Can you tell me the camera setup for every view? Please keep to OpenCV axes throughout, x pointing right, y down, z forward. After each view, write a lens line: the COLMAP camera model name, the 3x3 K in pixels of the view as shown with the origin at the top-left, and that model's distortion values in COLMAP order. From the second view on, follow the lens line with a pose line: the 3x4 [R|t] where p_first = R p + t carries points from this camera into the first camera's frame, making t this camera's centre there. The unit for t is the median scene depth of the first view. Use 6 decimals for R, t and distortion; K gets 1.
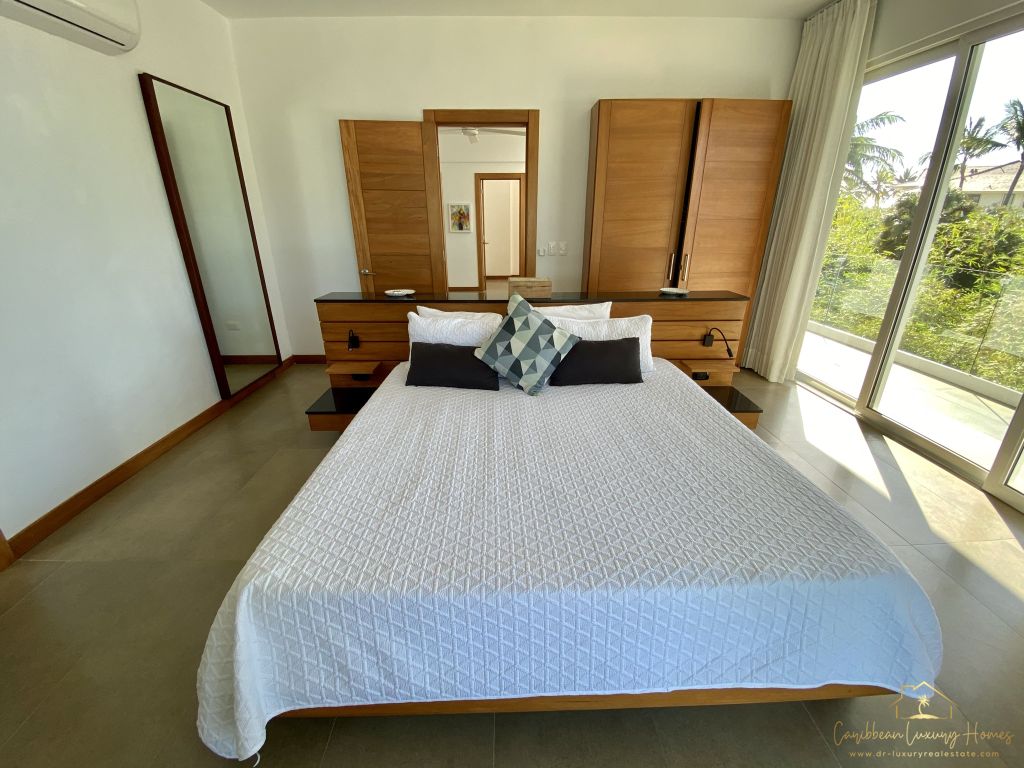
lens RADIAL K [[416.7, 0, 510.4], [0, 416.7, 381.7], [0, 0, 1]] dist [0.018247, -0.018818]
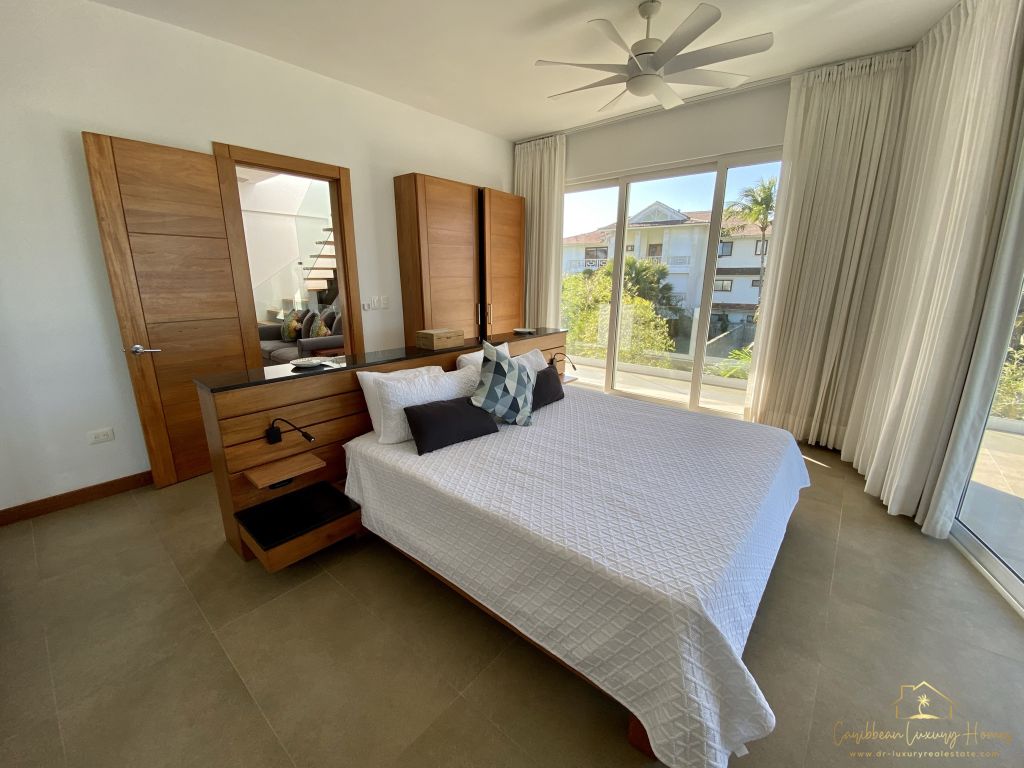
lens RADIAL K [[416.7, 0, 510.4], [0, 416.7, 381.7], [0, 0, 1]] dist [0.018247, -0.018818]
pose [[0.665345, -0.179848, 0.724548, -0.590556], [0.265885, 0.963993, -0.004876, -0.068848], [-0.697582, 0.195890, 0.689207, 0.180500]]
